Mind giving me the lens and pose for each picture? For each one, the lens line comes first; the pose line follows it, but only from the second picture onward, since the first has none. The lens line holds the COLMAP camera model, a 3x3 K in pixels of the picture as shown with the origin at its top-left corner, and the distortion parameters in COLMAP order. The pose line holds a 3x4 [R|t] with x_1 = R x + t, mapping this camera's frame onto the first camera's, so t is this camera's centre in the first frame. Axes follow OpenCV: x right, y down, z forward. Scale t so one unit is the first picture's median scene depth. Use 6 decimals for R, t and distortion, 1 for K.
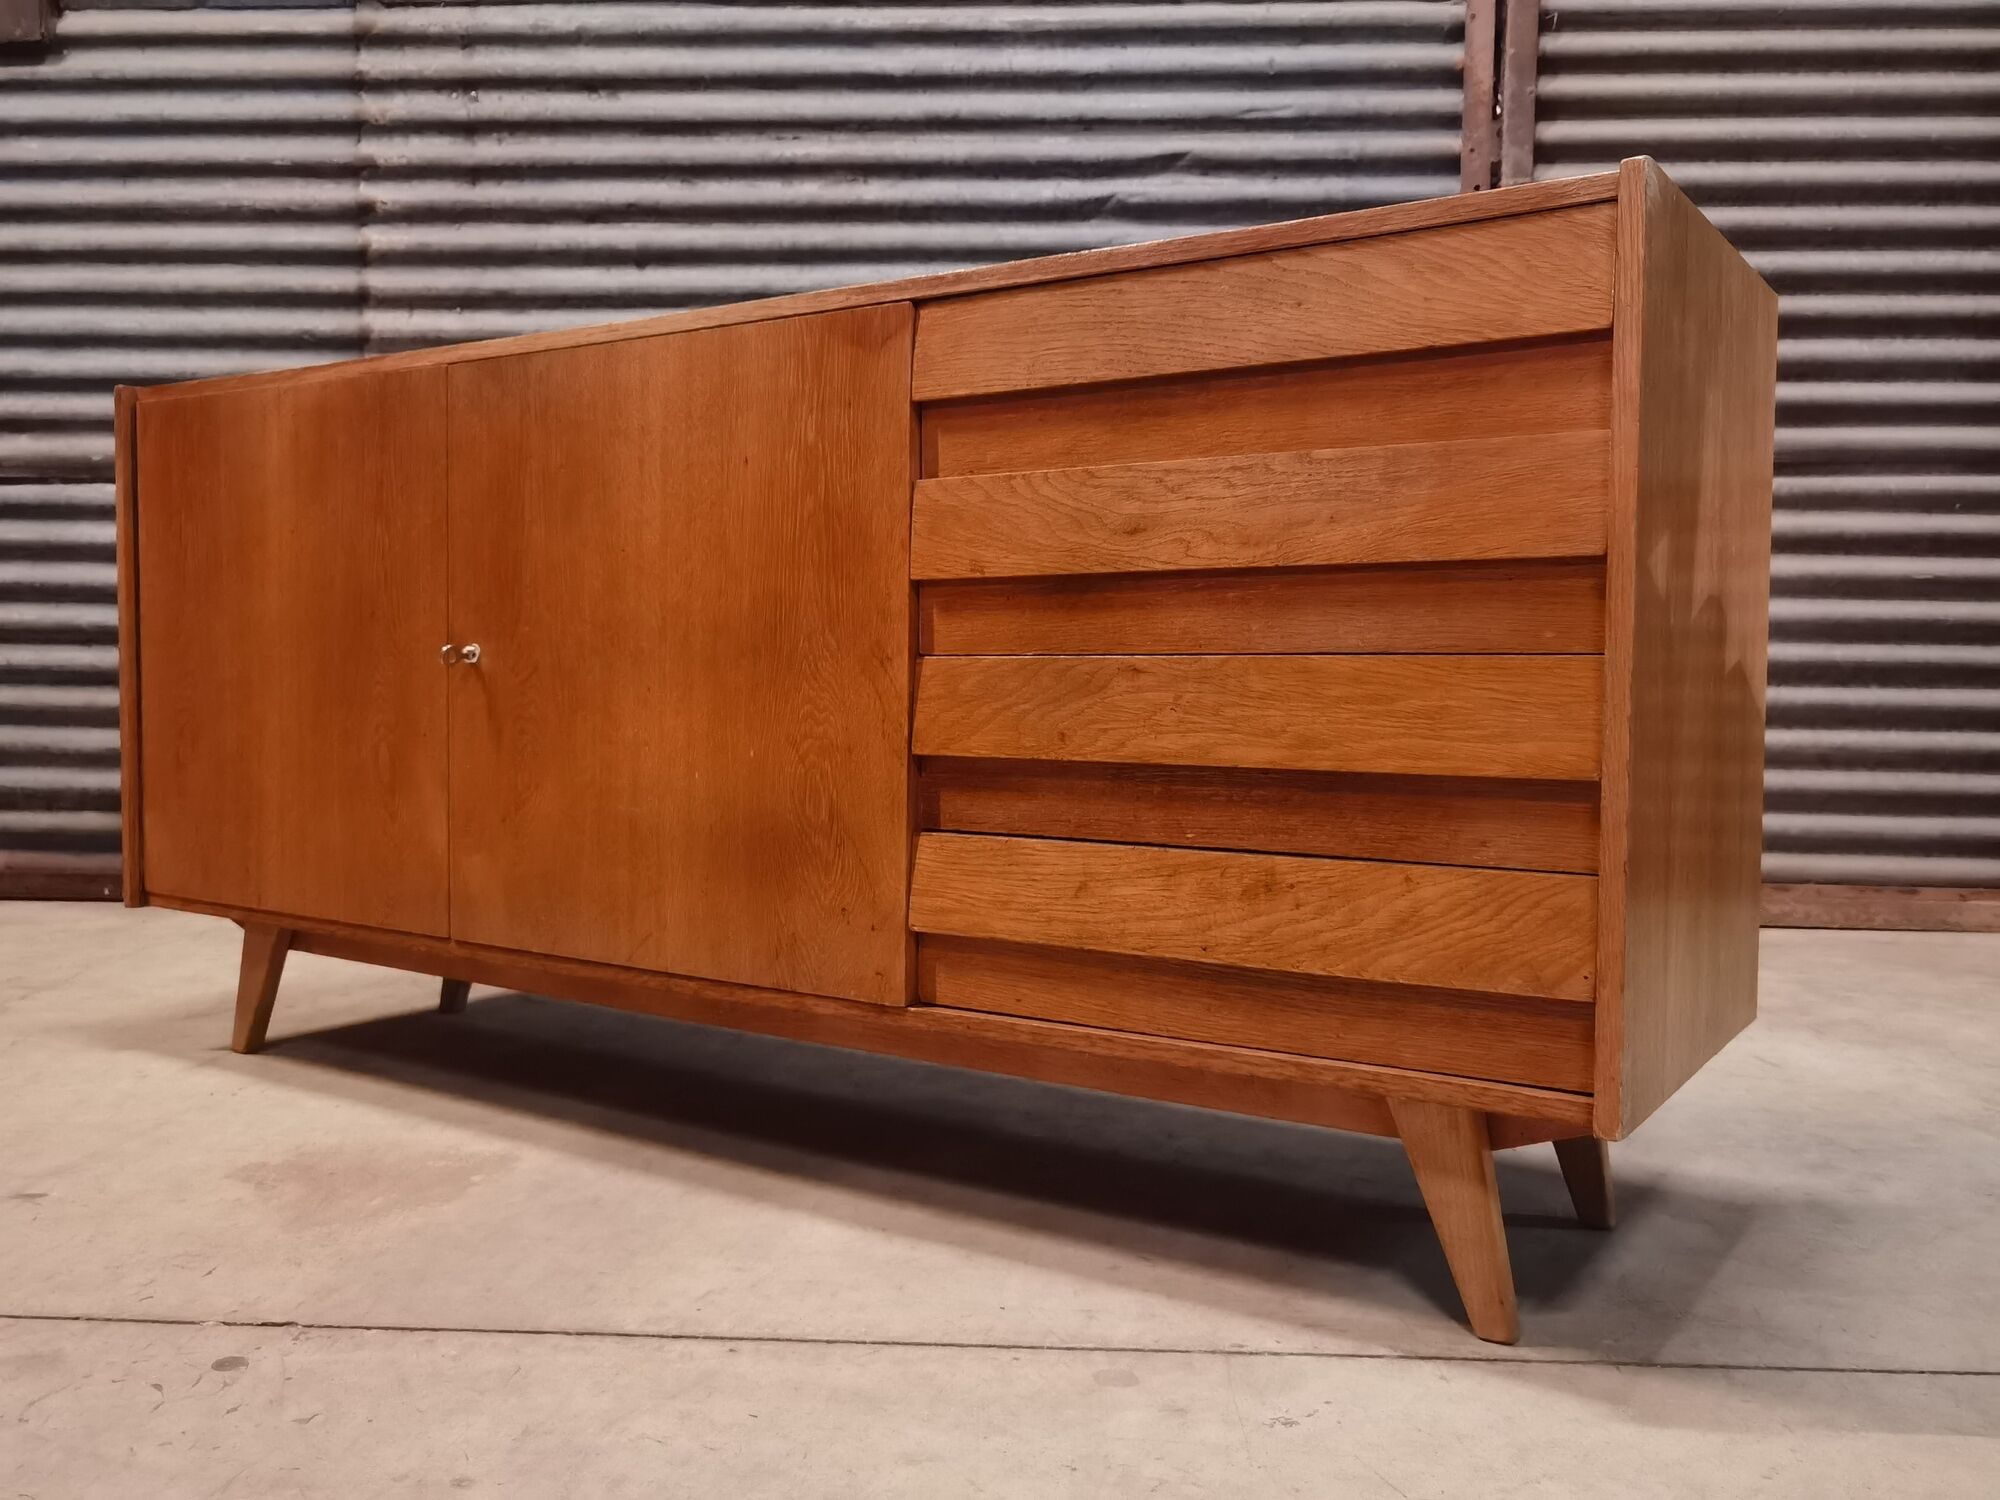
lens RADIAL K [[1693.6, 0, 1018.0], [0, 1693.6, 747.2], [0, 0, 1]] dist [-0.010290, 0.008125]
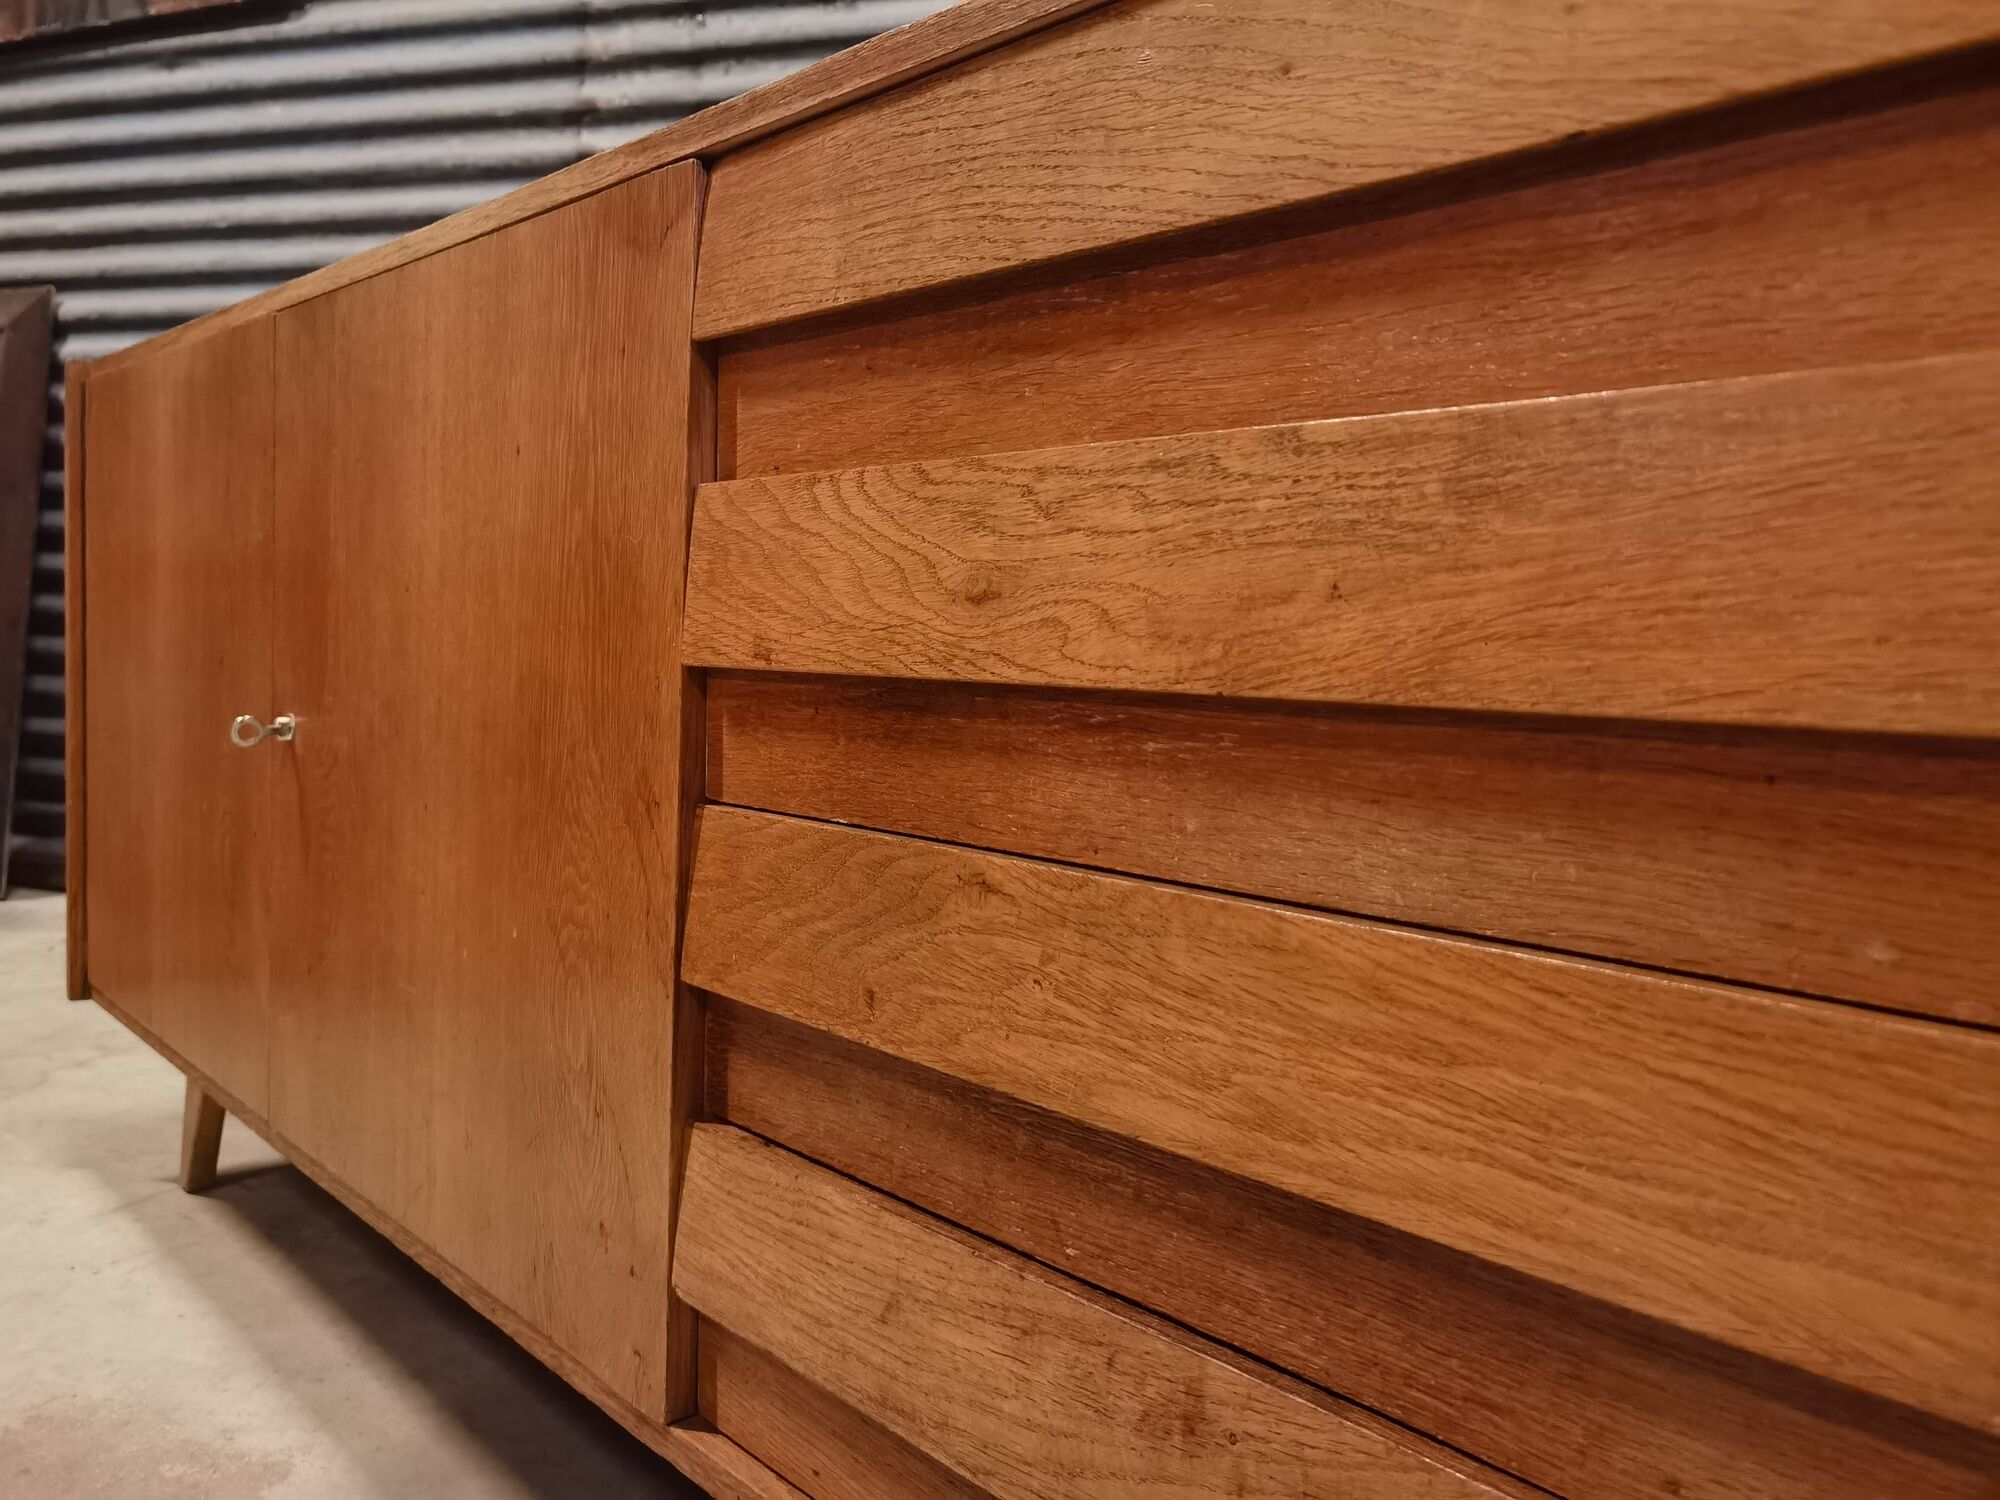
lens RADIAL K [[1680.7, 0, 1018.7], [0, 1680.7, 735.1], [0, 0, 1]] dist [0.005823, -0.012435]
pose [[0.960548, 0.039268, -0.275328, 0.211677], [-0.037231, 0.999227, 0.012622, -0.096077], [0.275611, -0.001873, 0.961267, 0.554037]]
